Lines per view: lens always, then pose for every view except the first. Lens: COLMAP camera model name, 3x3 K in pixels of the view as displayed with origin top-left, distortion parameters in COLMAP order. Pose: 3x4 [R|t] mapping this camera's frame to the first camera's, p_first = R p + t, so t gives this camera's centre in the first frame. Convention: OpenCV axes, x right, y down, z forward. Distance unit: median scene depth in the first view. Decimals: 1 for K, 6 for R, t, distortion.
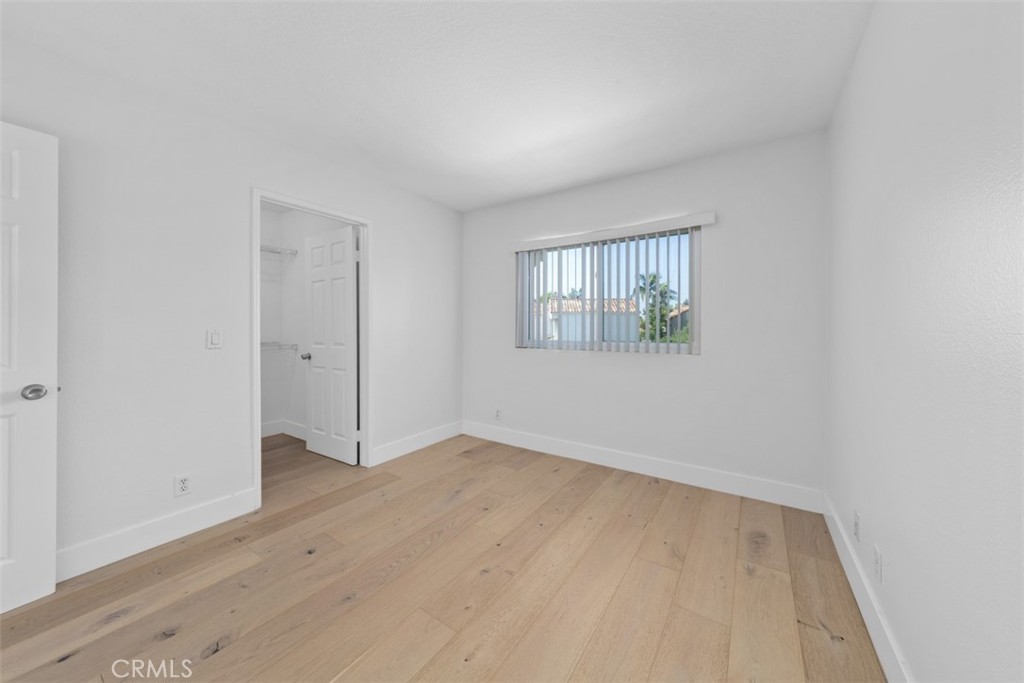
lens RADIAL K [[348.8, 0, 512.6], [0, 348.8, 335.6], [0, 0, 1]] dist [-0.001920, -0.000074]
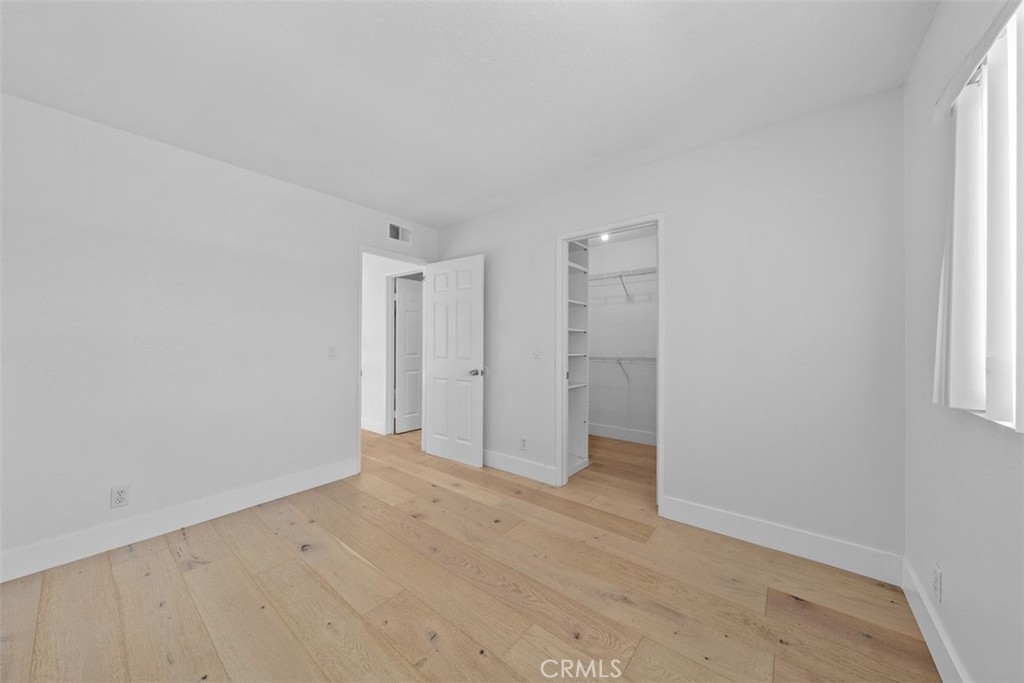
lens RADIAL K [[348.8, 0, 512.8], [0, 348.8, 340.7], [0, 0, 1]] dist [-0.001920, -0.000074]
pose [[-0.063122, -0.003845, -0.997998, 0.639948], [-0.025821, 0.999664, -0.002218, -0.030058], [0.997672, 0.025630, -0.063200, 1.053242]]
